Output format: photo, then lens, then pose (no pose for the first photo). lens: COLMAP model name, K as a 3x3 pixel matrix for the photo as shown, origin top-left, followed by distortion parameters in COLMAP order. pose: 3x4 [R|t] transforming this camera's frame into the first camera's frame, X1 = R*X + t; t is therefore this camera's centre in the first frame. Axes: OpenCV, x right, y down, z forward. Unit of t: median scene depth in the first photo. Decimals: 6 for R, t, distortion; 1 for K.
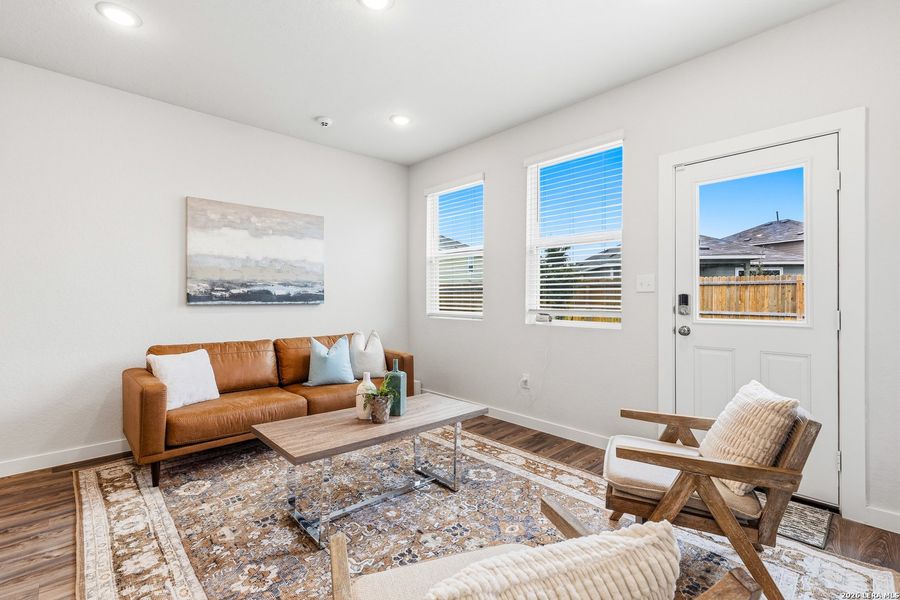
lens RADIAL K [[399.0, 0, 448.6], [0, 399.0, 297.1], [0, 0, 1]] dist [0.007354, 0.000203]
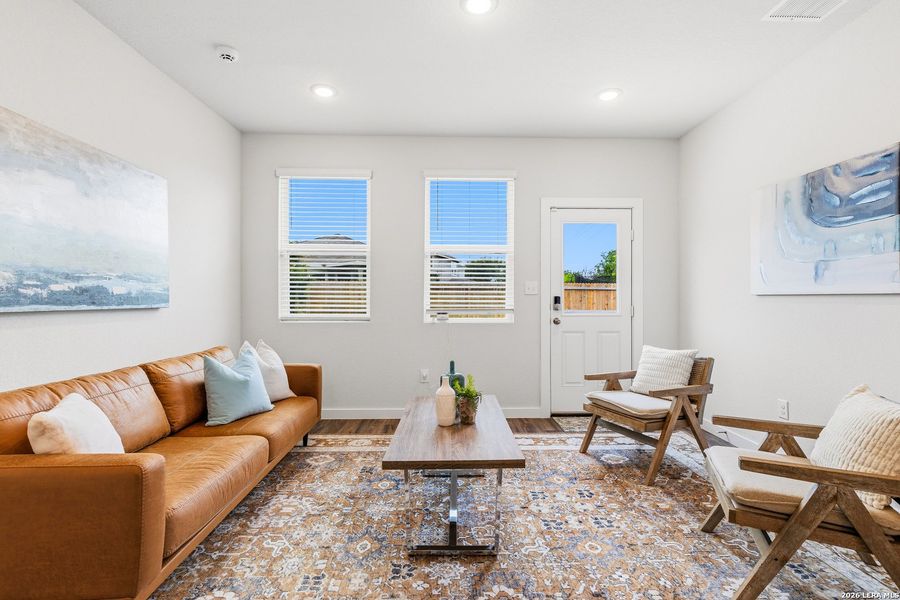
lens RADIAL K [[409.2, 0, 449.5], [0, 409.2, 296.5], [0, 0, 1]] dist [0.003633, -0.000239]
pose [[0.676406, 0.002954, 0.736523, -0.620920], [-0.000024, 0.999992, -0.003989, 0.000400], [-0.736529, 0.002681, 0.676401, 0.221256]]
